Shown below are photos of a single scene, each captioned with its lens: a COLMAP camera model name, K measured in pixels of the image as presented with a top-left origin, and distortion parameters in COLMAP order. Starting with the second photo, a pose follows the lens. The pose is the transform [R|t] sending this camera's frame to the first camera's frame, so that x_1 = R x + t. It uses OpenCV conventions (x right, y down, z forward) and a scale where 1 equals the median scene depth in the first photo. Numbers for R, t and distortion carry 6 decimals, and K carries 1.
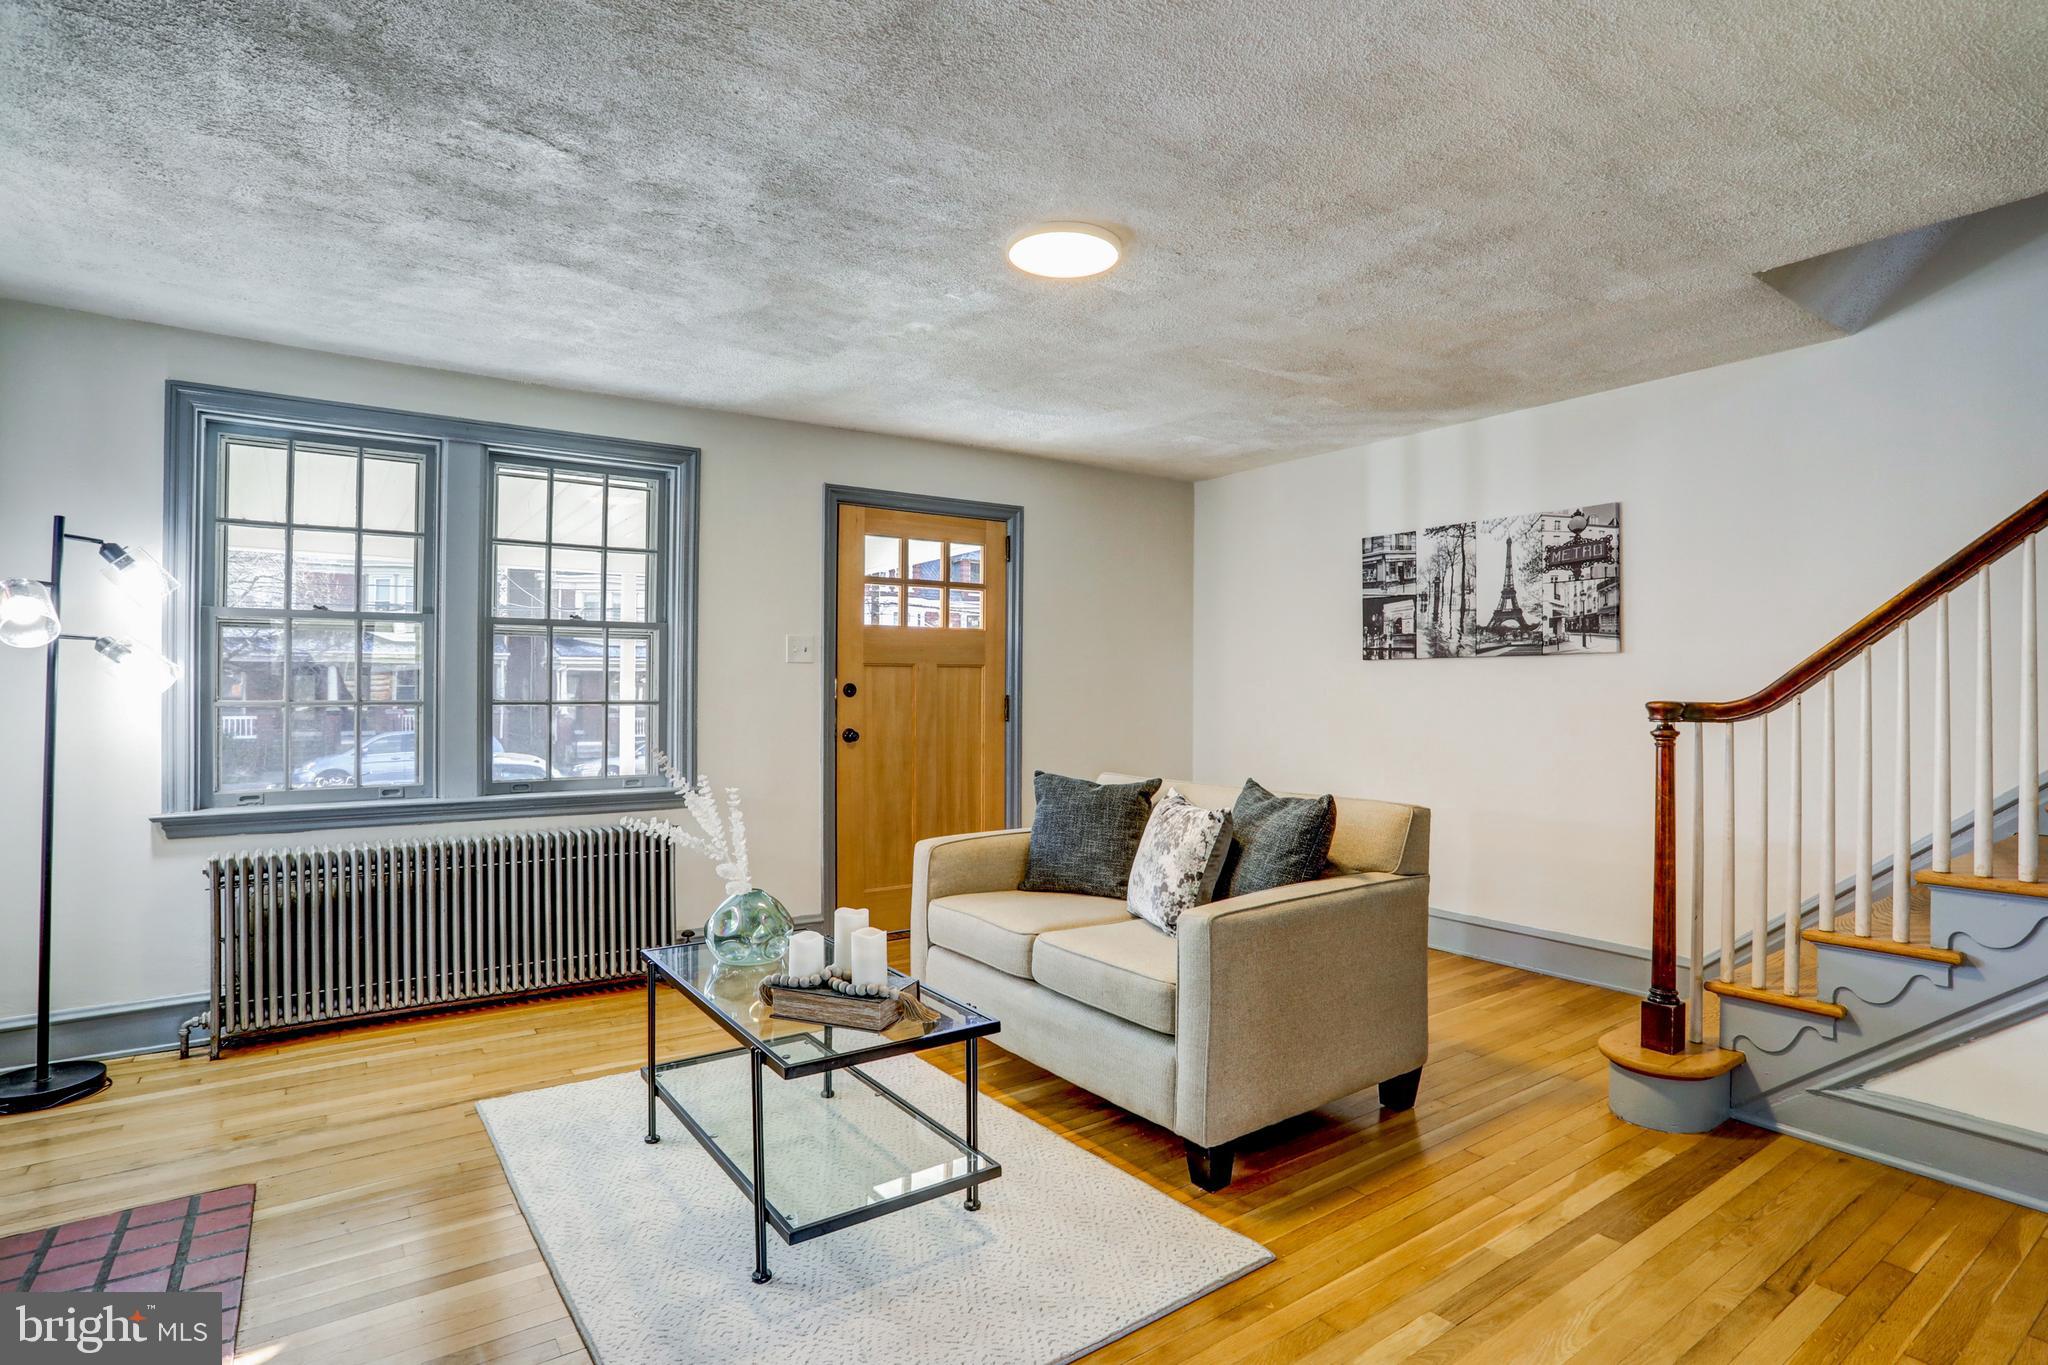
lens RADIAL K [[1015.8, 0, 1037.0], [0, 1015.8, 683.2], [0, 0, 1]] dist [-0.064921, 0.033837]
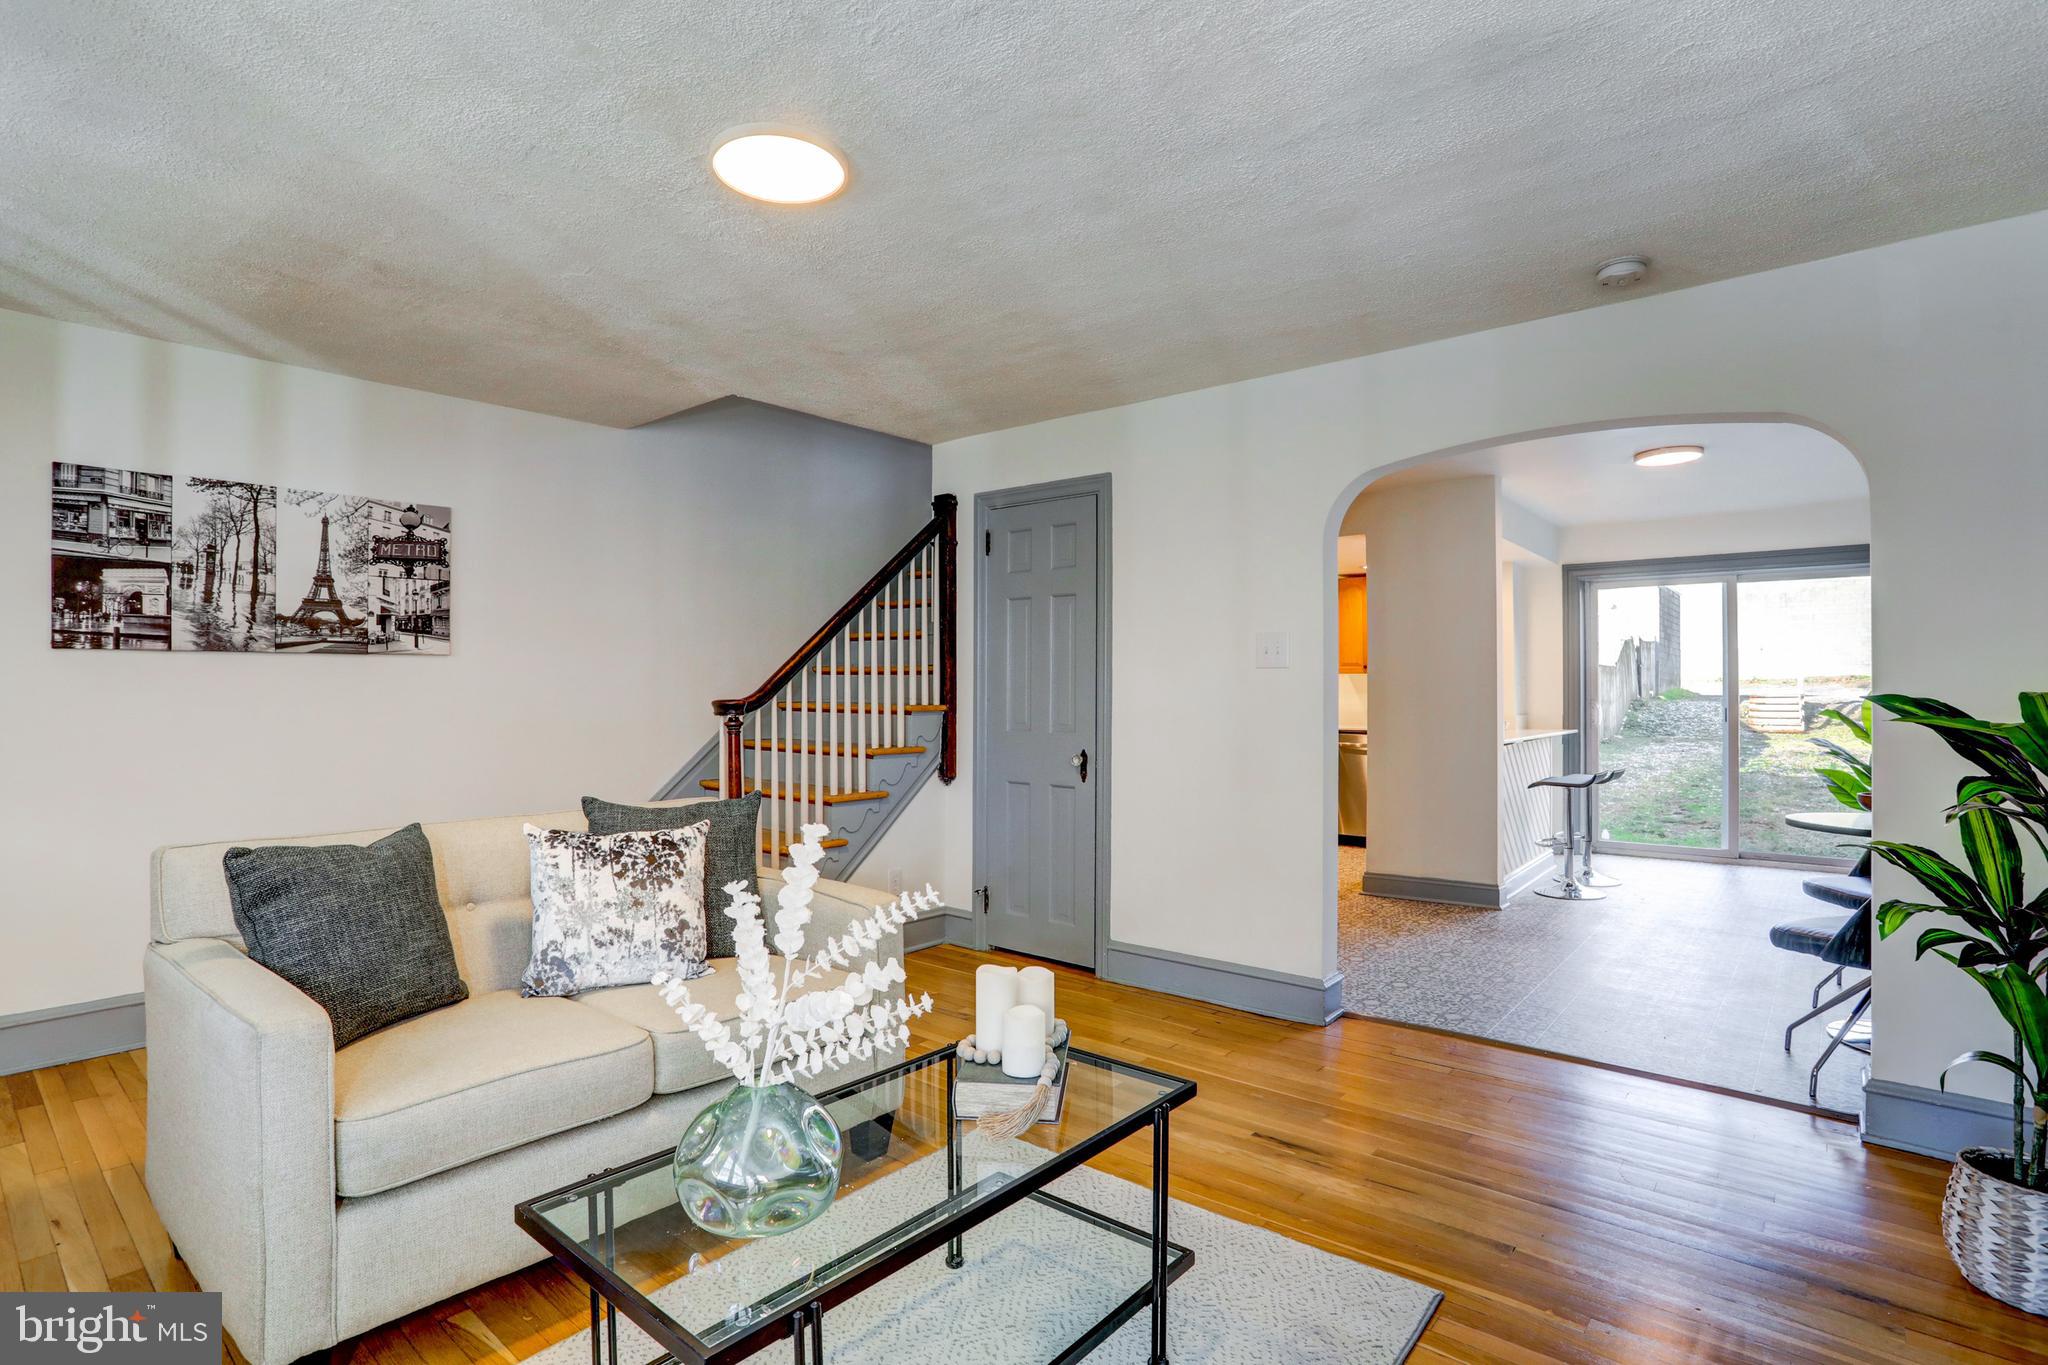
lens RADIAL K [[1031.7, 0, 1024.0], [0, 1031.7, 682.5], [0, 0, 1]] dist [-0.066529, 0.027716]
pose [[-0.241336, 0.003537, 0.970435, -0.521629], [-0.004015, 0.999981, -0.004644, -0.000391], [-0.970433, -0.005017, -0.241317, 0.629399]]
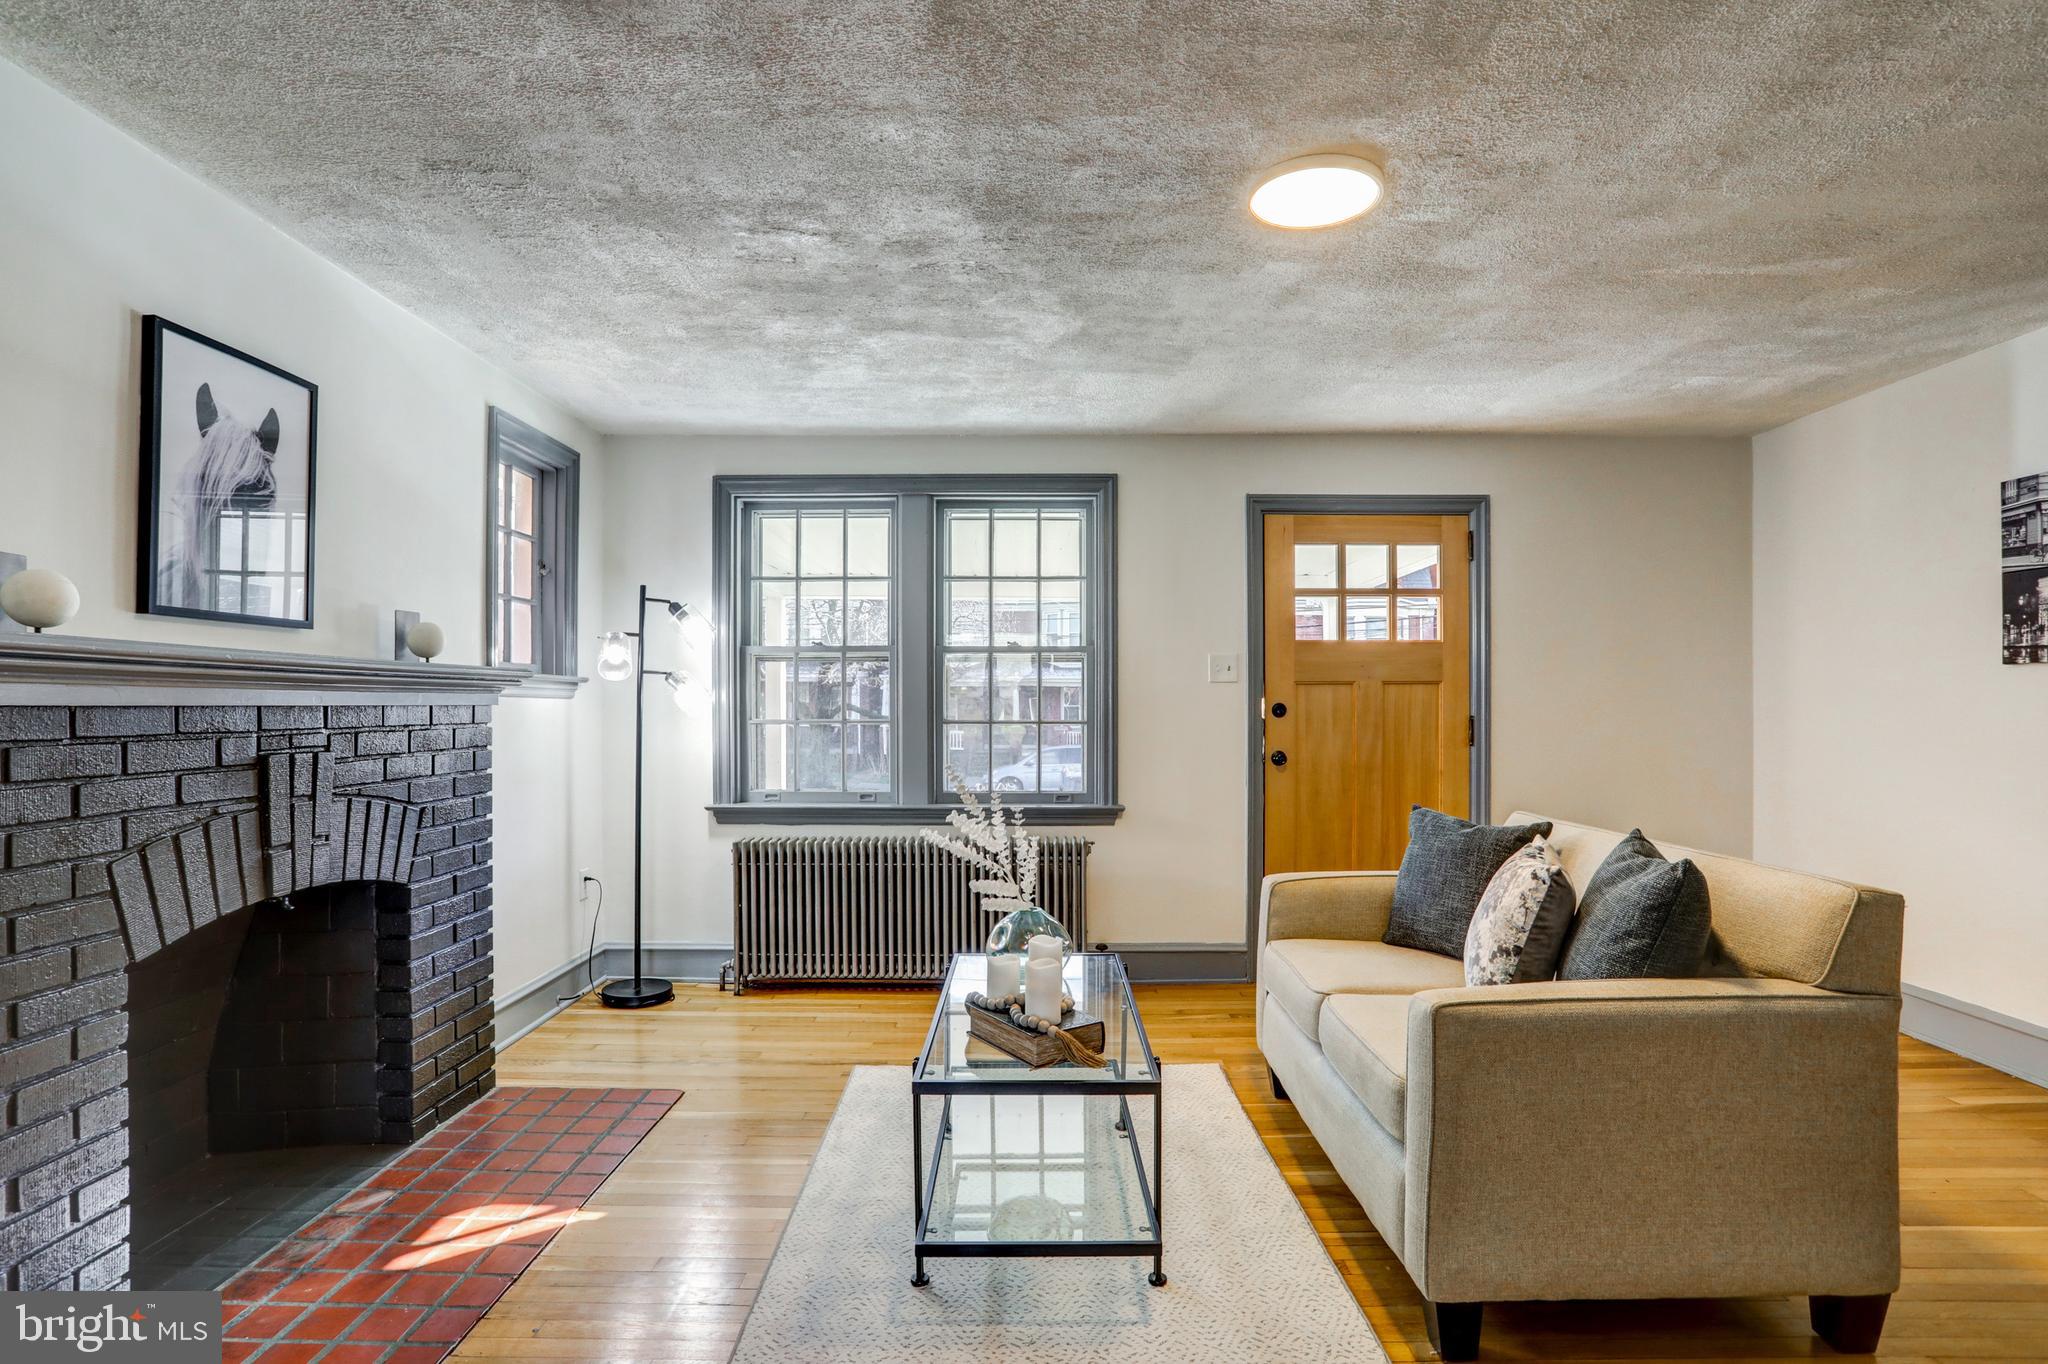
lens RADIAL K [[1026.9, 0, 1047.7], [0, 1026.9, 701.6], [0, 0, 1]] dist [-0.067277, 0.035636]
pose [[0.816450, -0.004970, -0.577395, 0.215671], [0.004640, 0.999987, -0.002046, -0.000002], [0.577398, -0.001009, 0.816463, 0.111928]]
